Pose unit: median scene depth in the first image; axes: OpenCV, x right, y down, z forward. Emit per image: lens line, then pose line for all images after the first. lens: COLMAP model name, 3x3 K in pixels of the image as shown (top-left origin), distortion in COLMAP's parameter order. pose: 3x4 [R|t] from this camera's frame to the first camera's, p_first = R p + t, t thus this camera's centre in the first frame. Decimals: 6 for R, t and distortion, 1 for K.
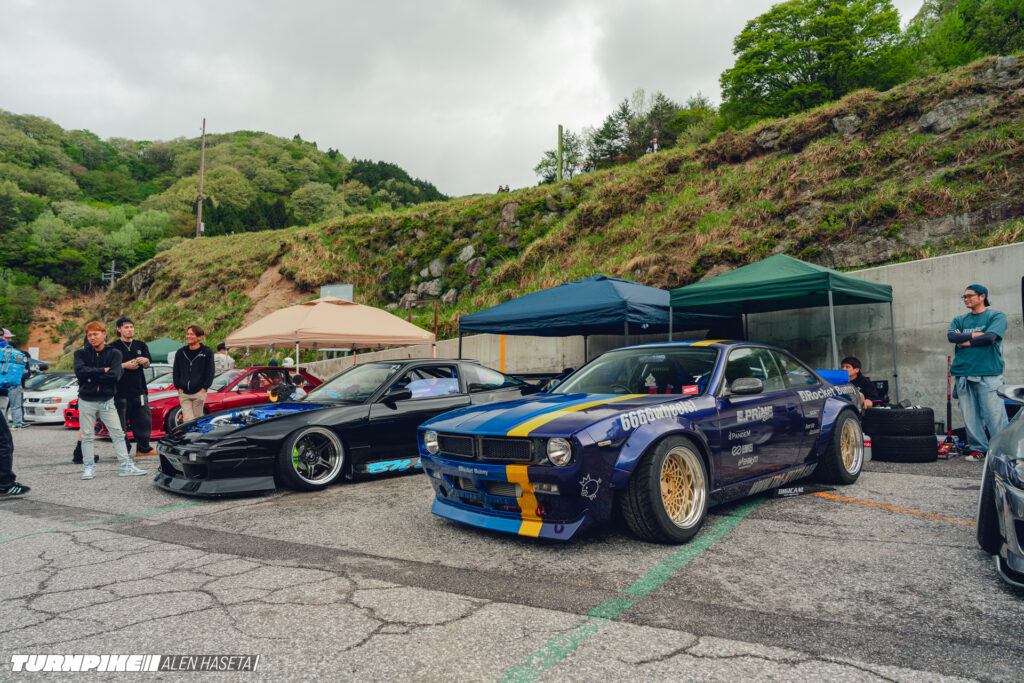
lens RADIAL K [[706.2, 0, 512.0], [0, 706.2, 341.5], [0, 0, 1]] dist [-0.003934, 0.009739]
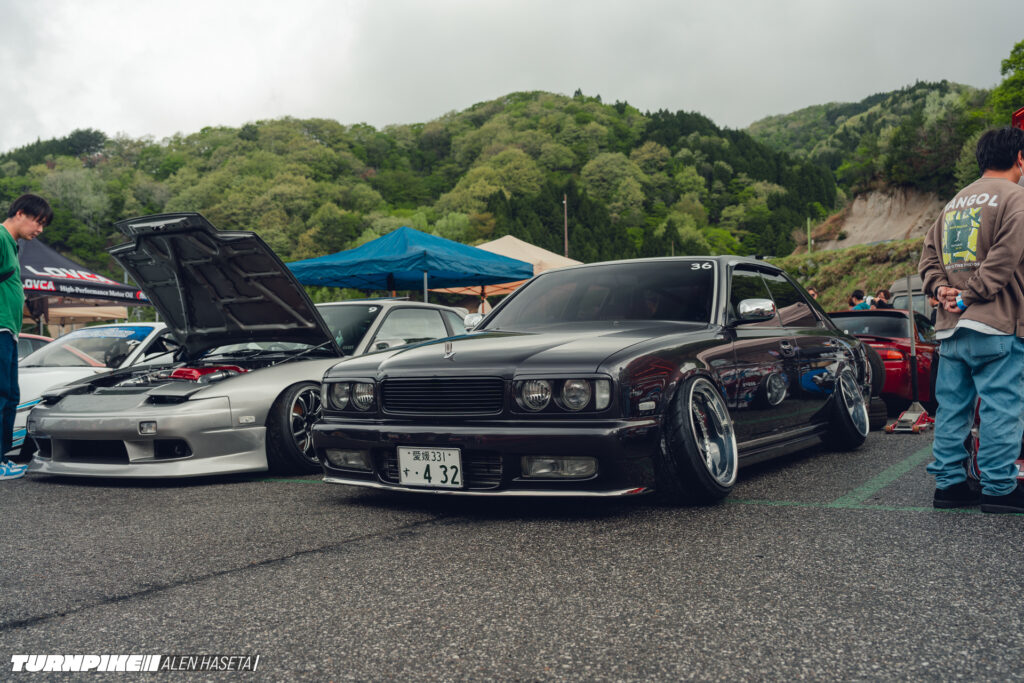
lens RADIAL K [[1058.1, 0, 512.0], [0, 1058.1, 341.5], [0, 0, 1]] dist [0.005130, 0.004835]
pose [[0.938602, -0.052884, -0.340926, 0.041233], [0.059852, 0.998158, 0.009945, -0.014671], [0.339772, -0.029739, 0.940038, -0.259691]]
